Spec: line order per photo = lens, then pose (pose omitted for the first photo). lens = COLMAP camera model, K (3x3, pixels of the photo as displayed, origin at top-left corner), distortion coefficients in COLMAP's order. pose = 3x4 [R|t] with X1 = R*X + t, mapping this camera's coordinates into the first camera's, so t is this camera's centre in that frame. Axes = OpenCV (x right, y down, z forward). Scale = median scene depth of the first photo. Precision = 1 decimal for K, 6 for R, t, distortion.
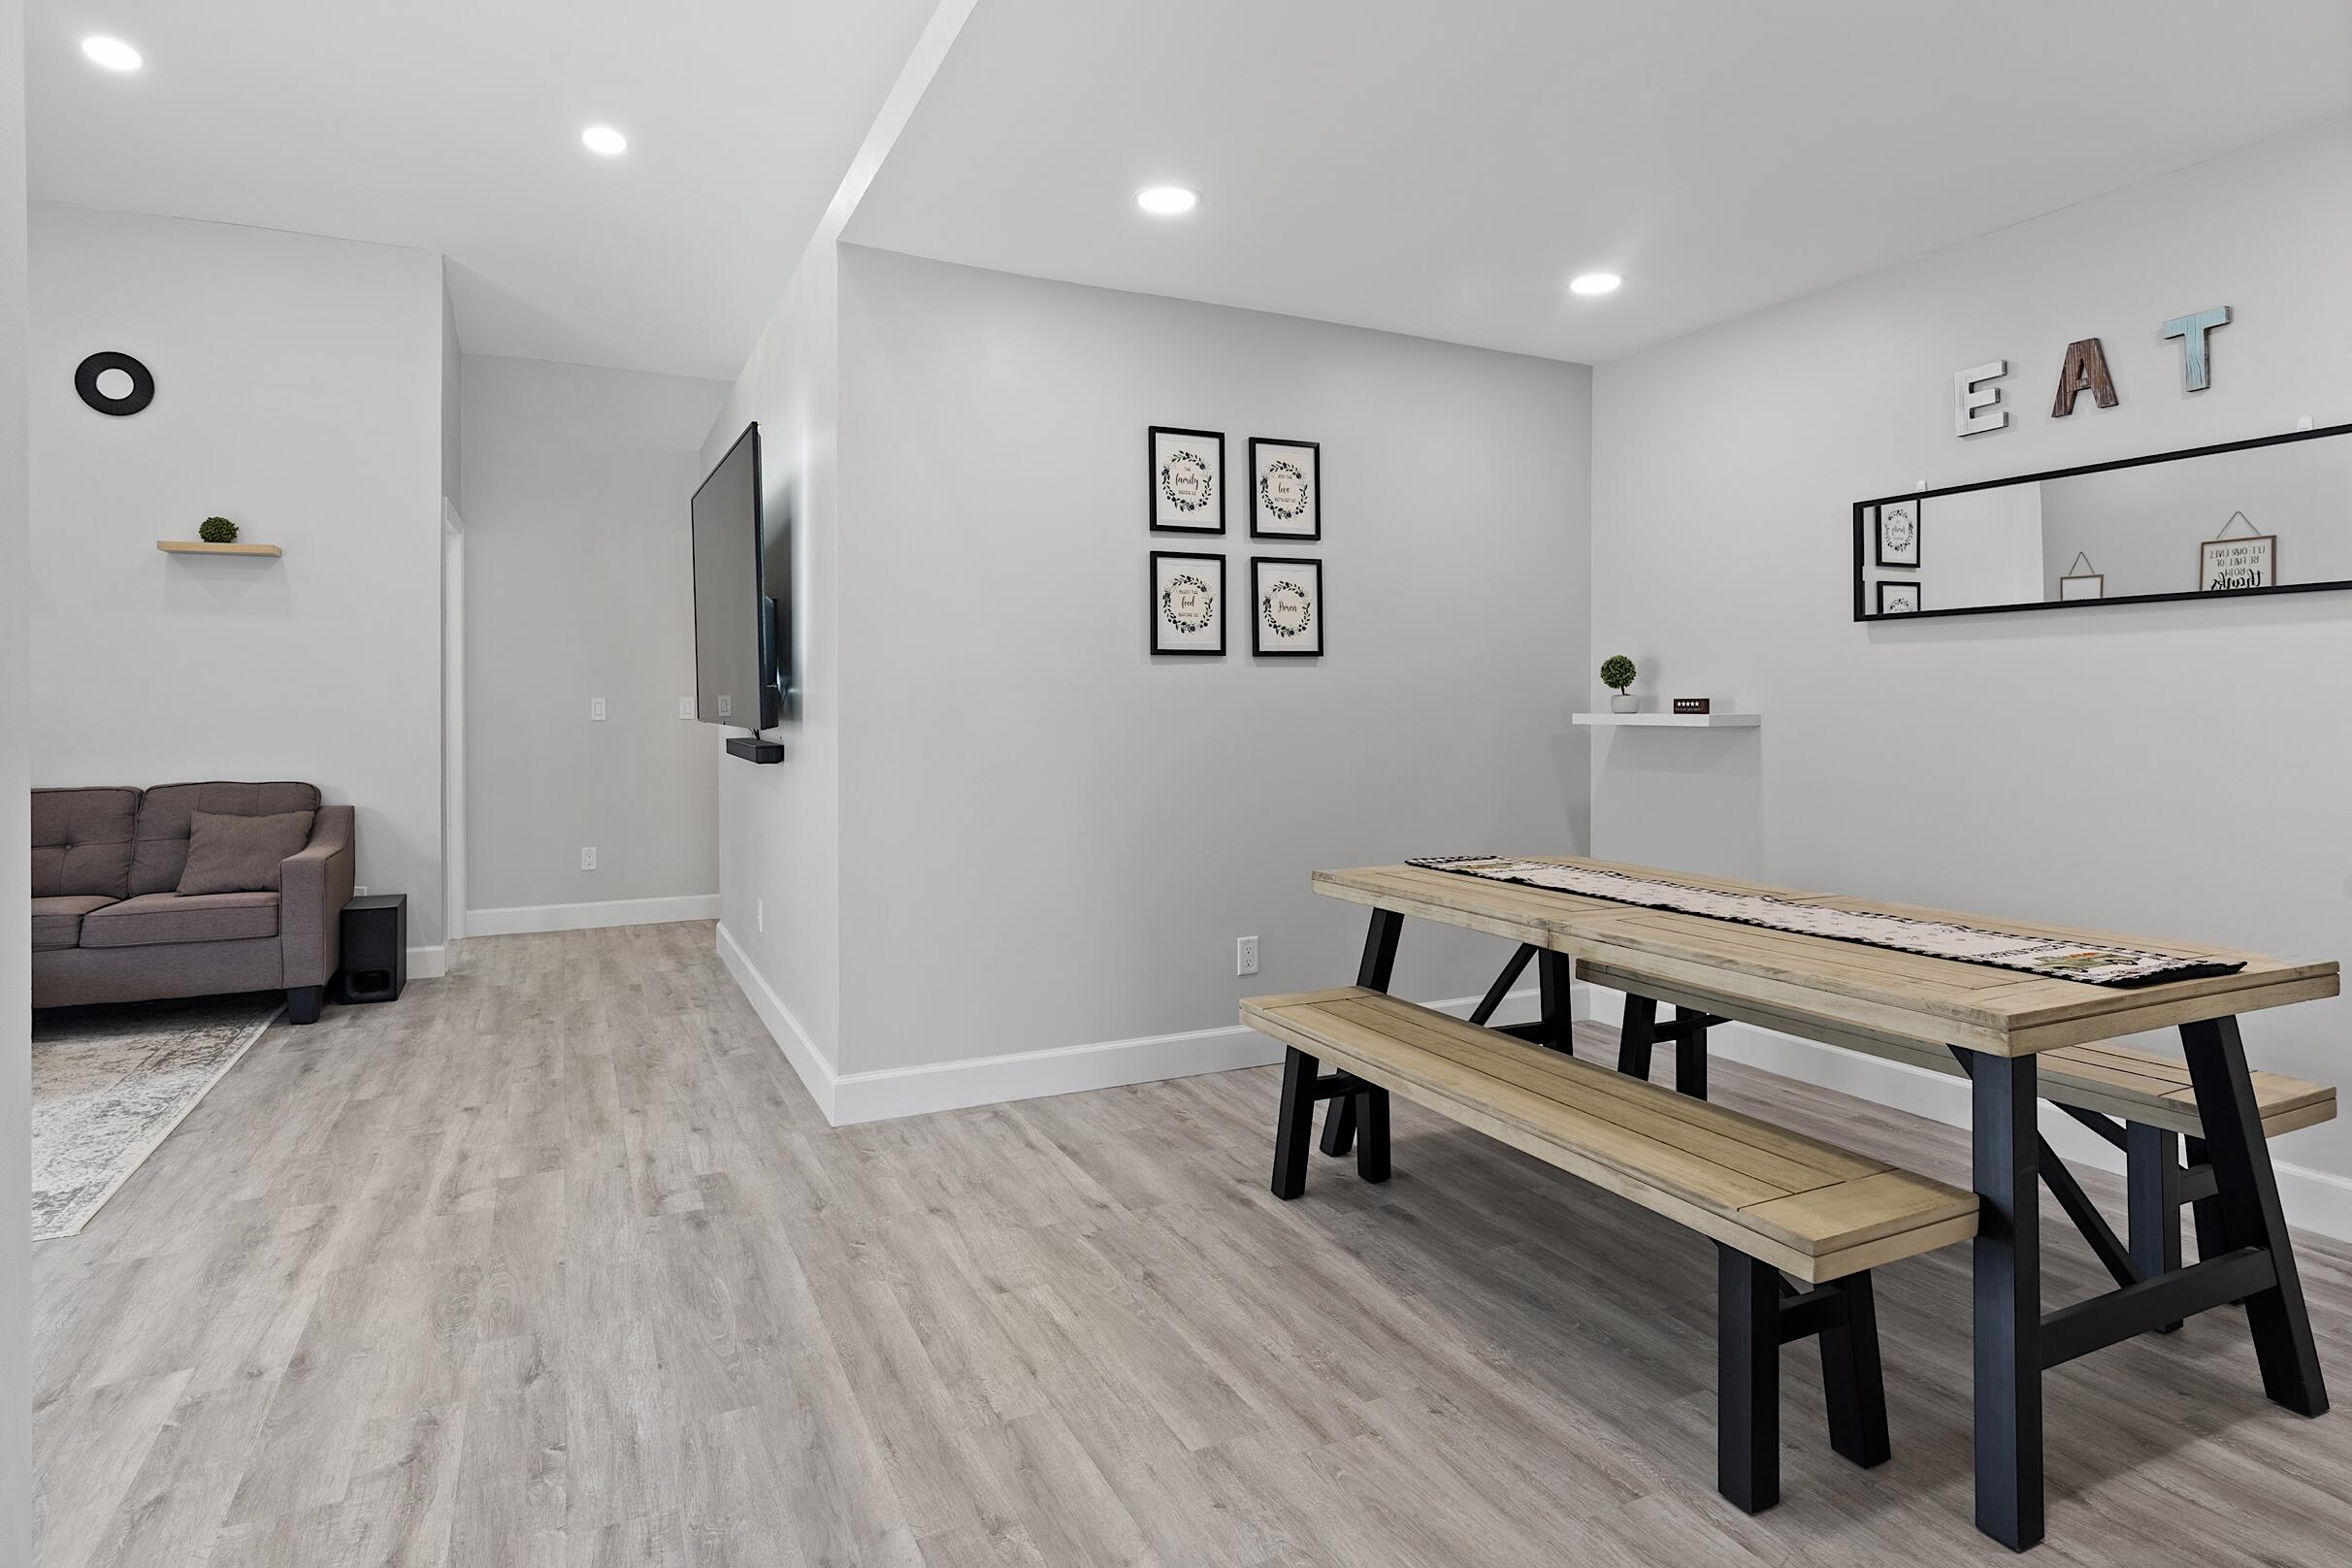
lens RADIAL K [[1269.7, 0, 1185.6], [0, 1269.7, 706.5], [0, 0, 1]] dist [-0.001044, -0.000423]
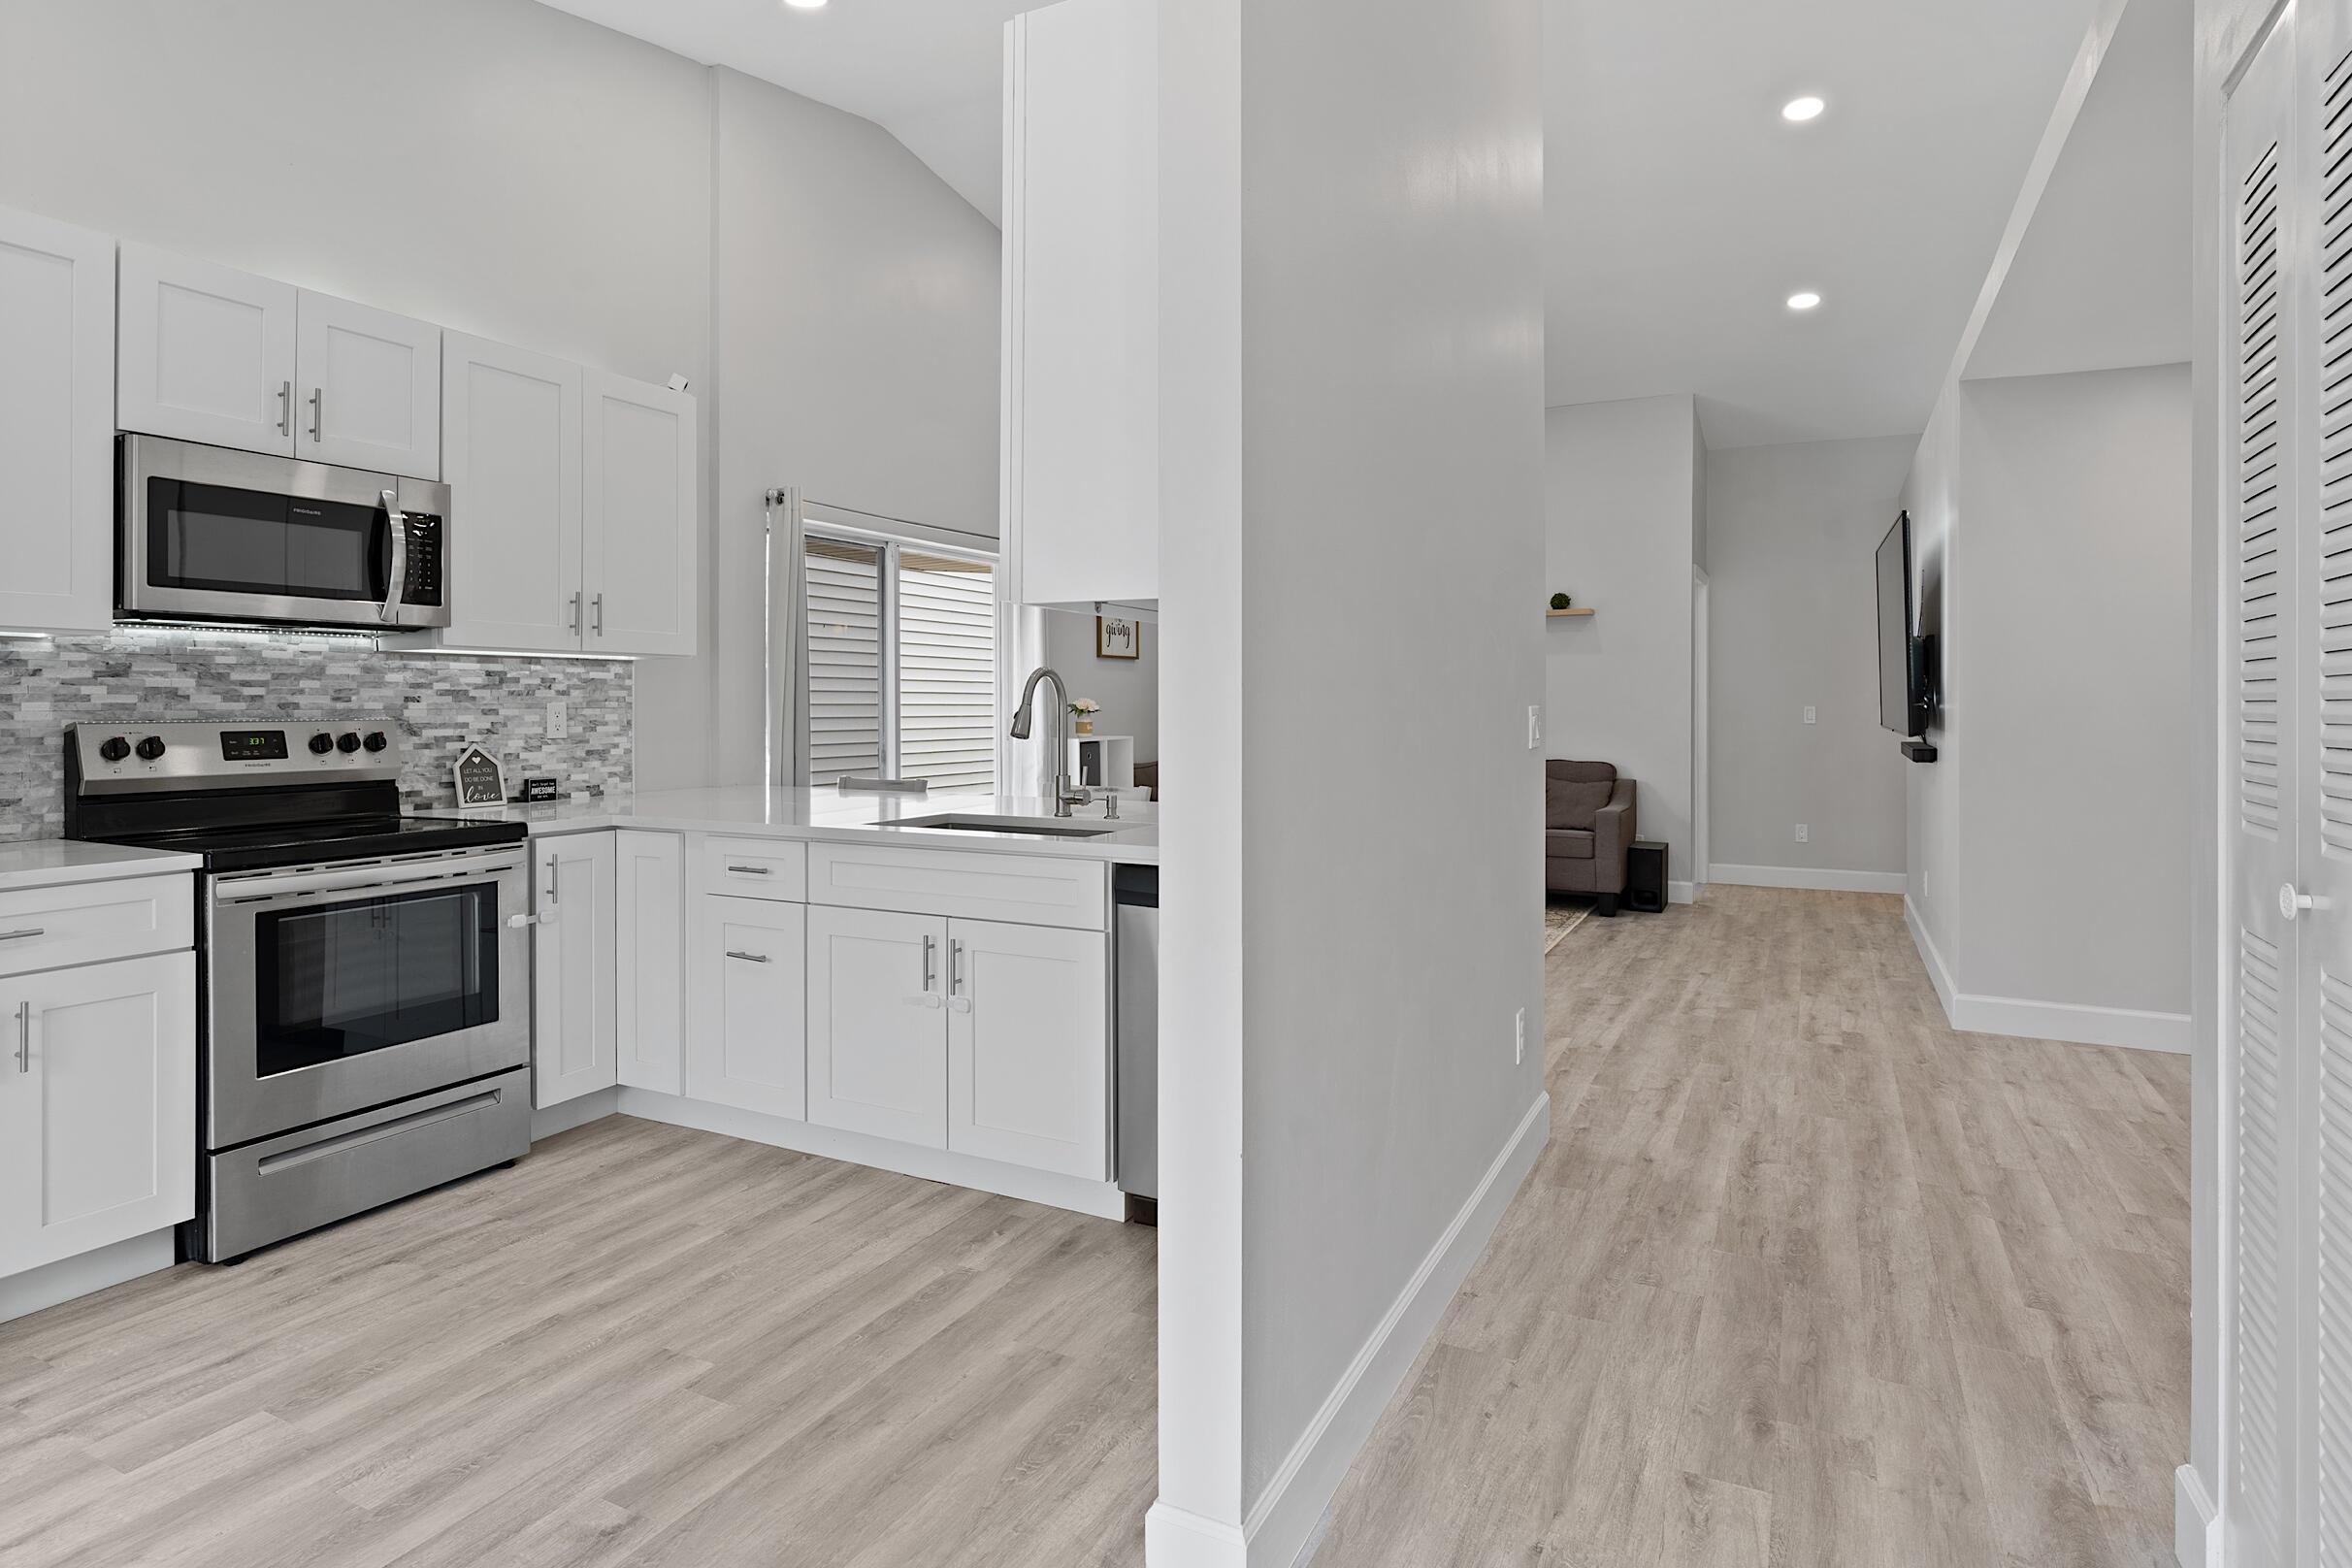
lens RADIAL K [[1257.0, 0, 1163.3], [0, 1257.0, 704.6], [0, 0, 1]] dist [-0.002794, -0.000782]
pose [[0.594249, 0.004859, -0.804267, 0.313130], [-0.003247, 0.999988, 0.003642, -0.020753], [0.804275, 0.000447, 0.594257, -0.504458]]
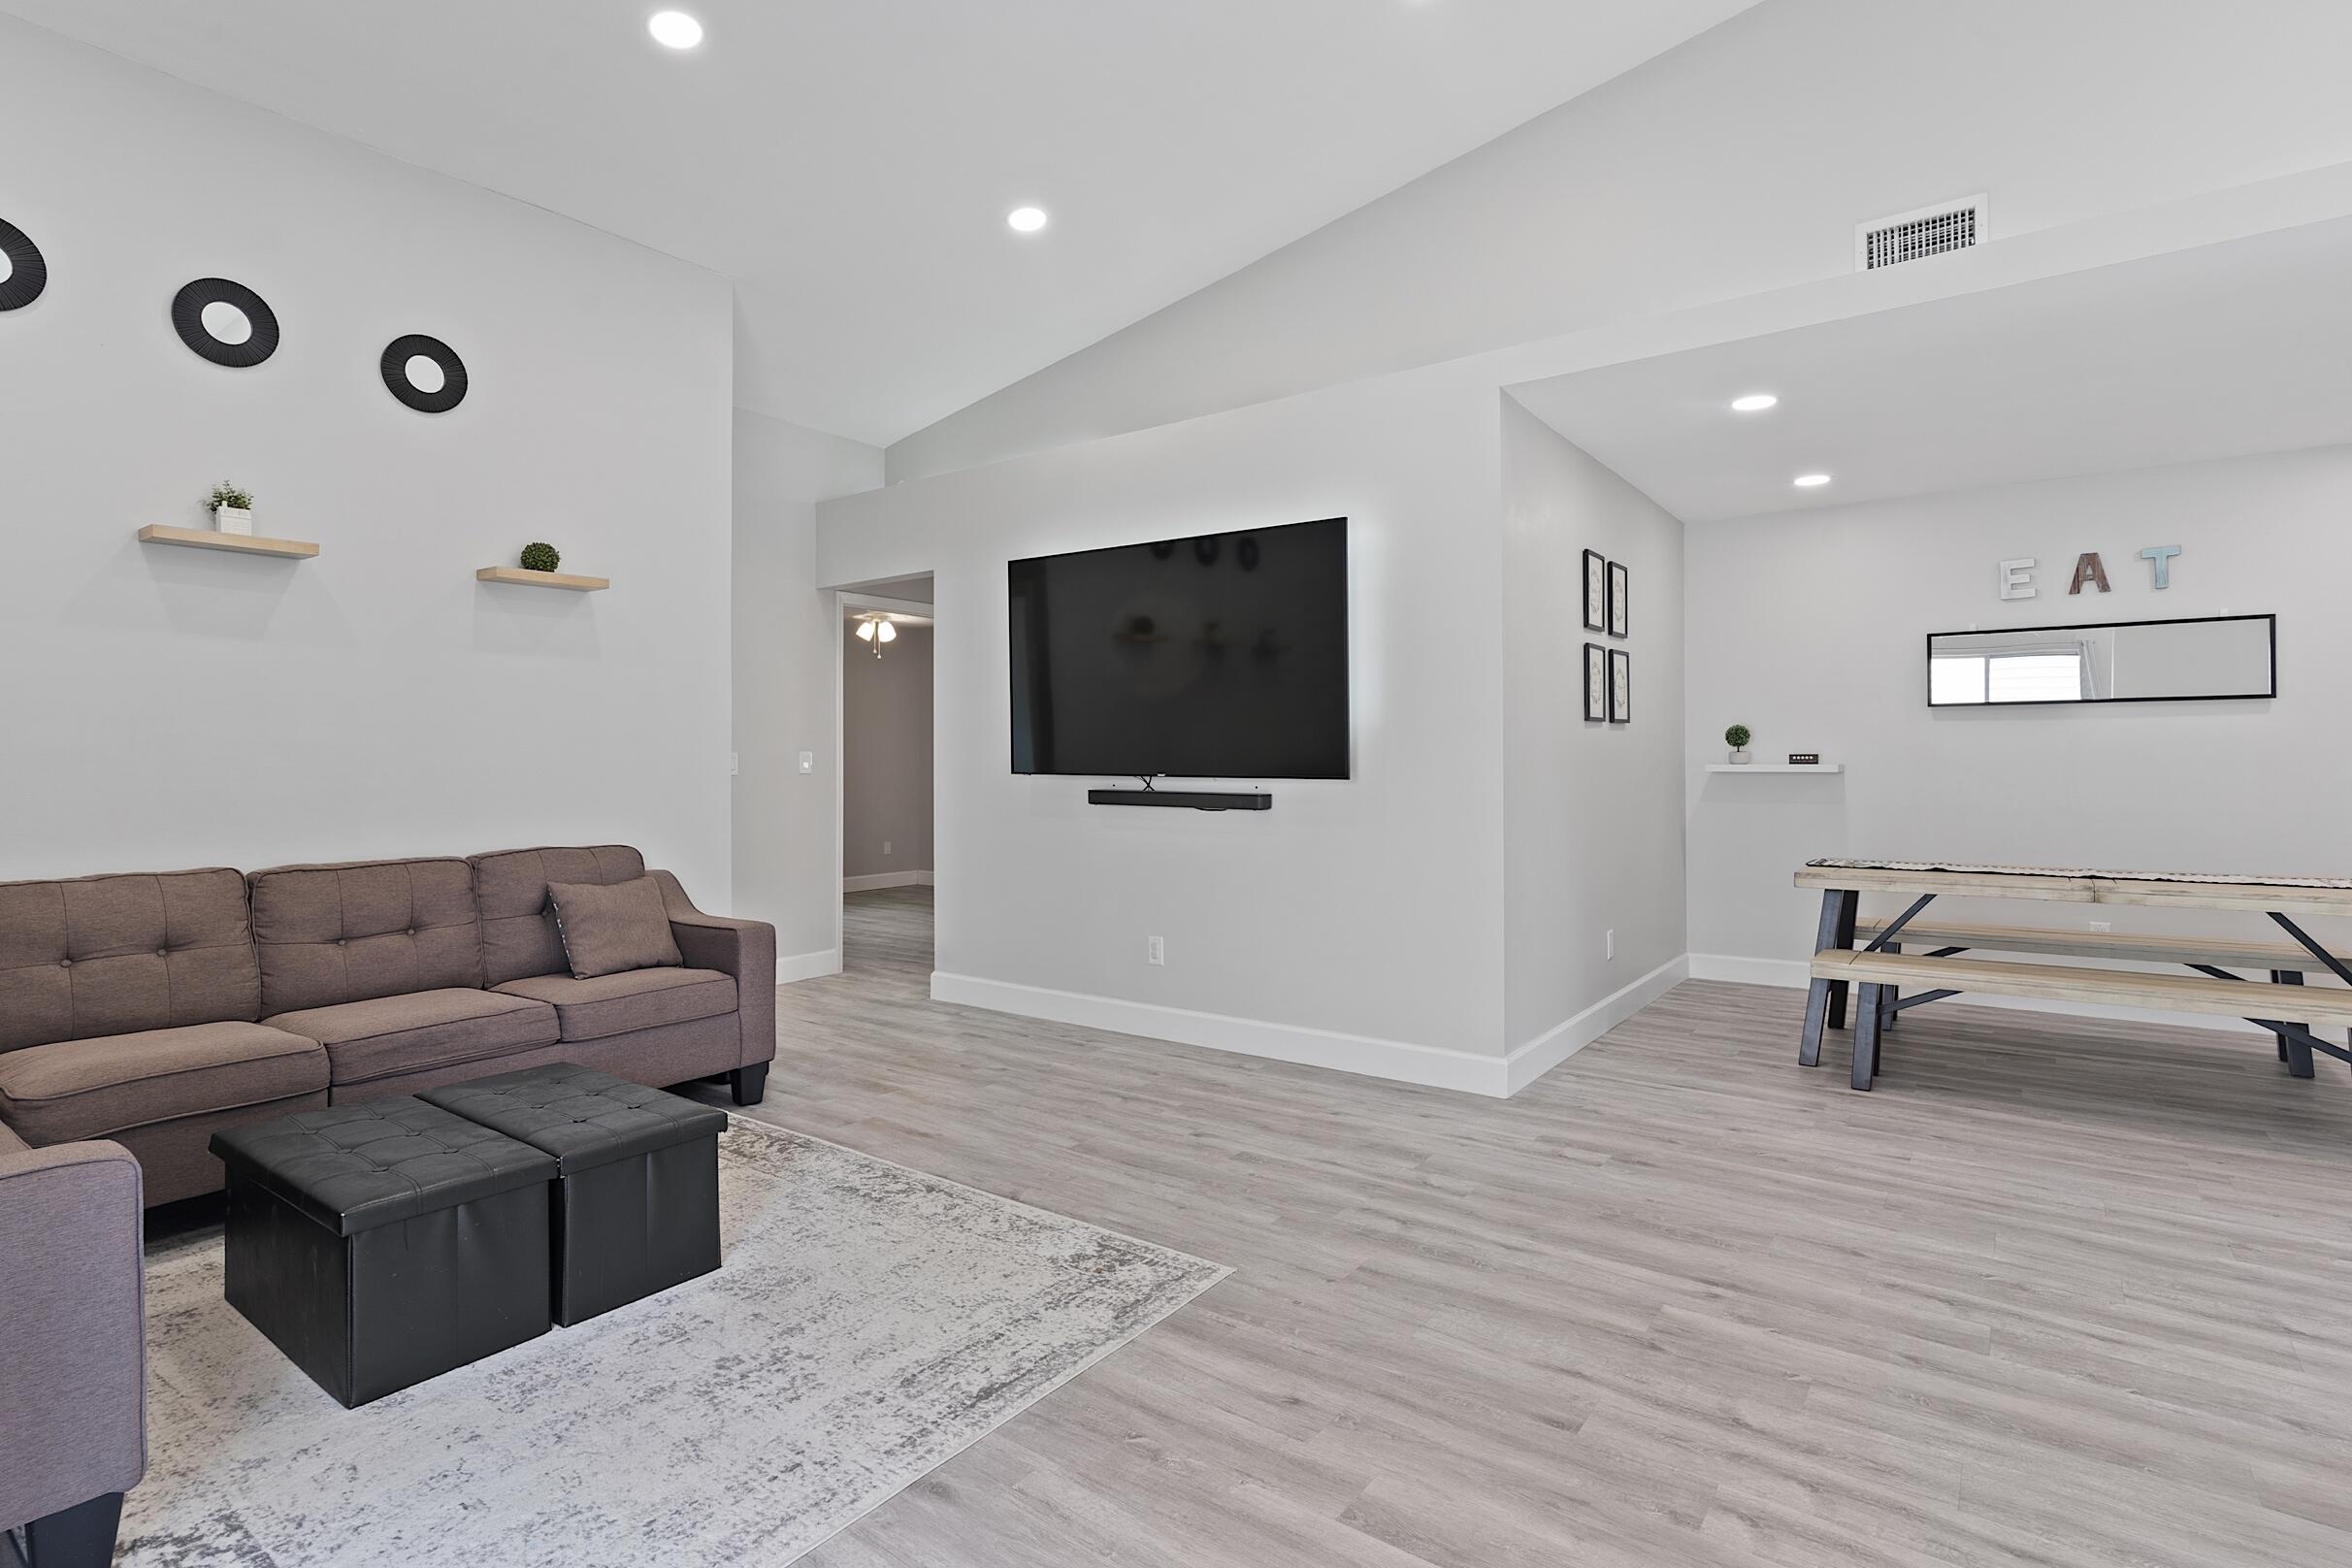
lens RADIAL K [[1149.4, 0, 1177.3], [0, 1149.4, 745.7], [0, 0, 1]] dist [0.002821, 0.000228]
pose [[0.888464, 0.004381, 0.458926, -1.121254], [0.001430, 0.999923, -0.012313, -0.000497], [-0.458945, 0.011596, 0.888389, 0.150508]]
